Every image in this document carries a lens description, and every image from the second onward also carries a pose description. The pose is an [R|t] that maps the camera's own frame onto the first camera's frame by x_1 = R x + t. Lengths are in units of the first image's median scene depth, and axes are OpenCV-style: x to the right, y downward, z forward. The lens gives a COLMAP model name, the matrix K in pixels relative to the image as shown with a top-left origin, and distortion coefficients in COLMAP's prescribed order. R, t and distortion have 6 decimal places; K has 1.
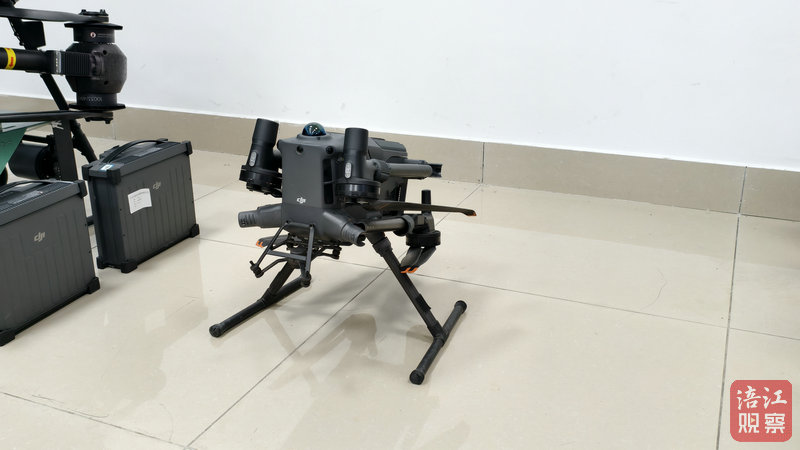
lens RADIAL K [[796.5, 0, 400.0], [0, 796.5, 225.0], [0, 0, 1]] dist [-0.115178, -0.008073]
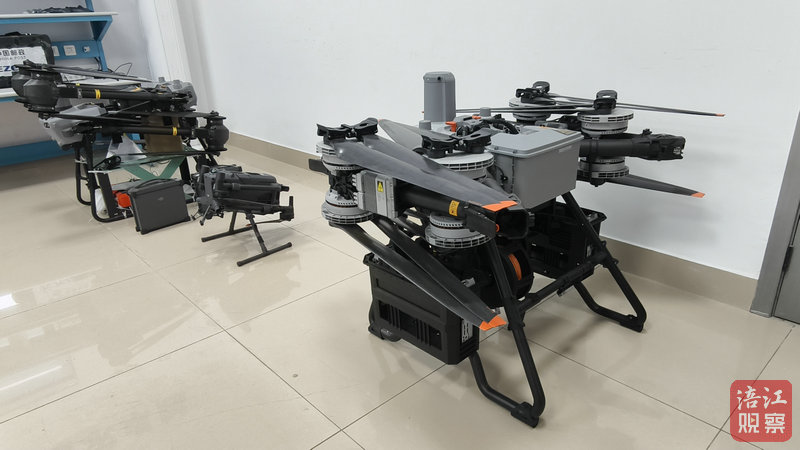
lens RADIAL K [[528.7, 0, 400.0], [0, 528.7, 225.0], [0, 0, 1]] dist [-0.003668, -0.000909]
pose [[0.901109, 0.116582, -0.417626, 0.882546], [-0.103805, 0.993170, 0.053269, -0.065027], [0.420984, -0.004650, 0.907056, -0.291534]]
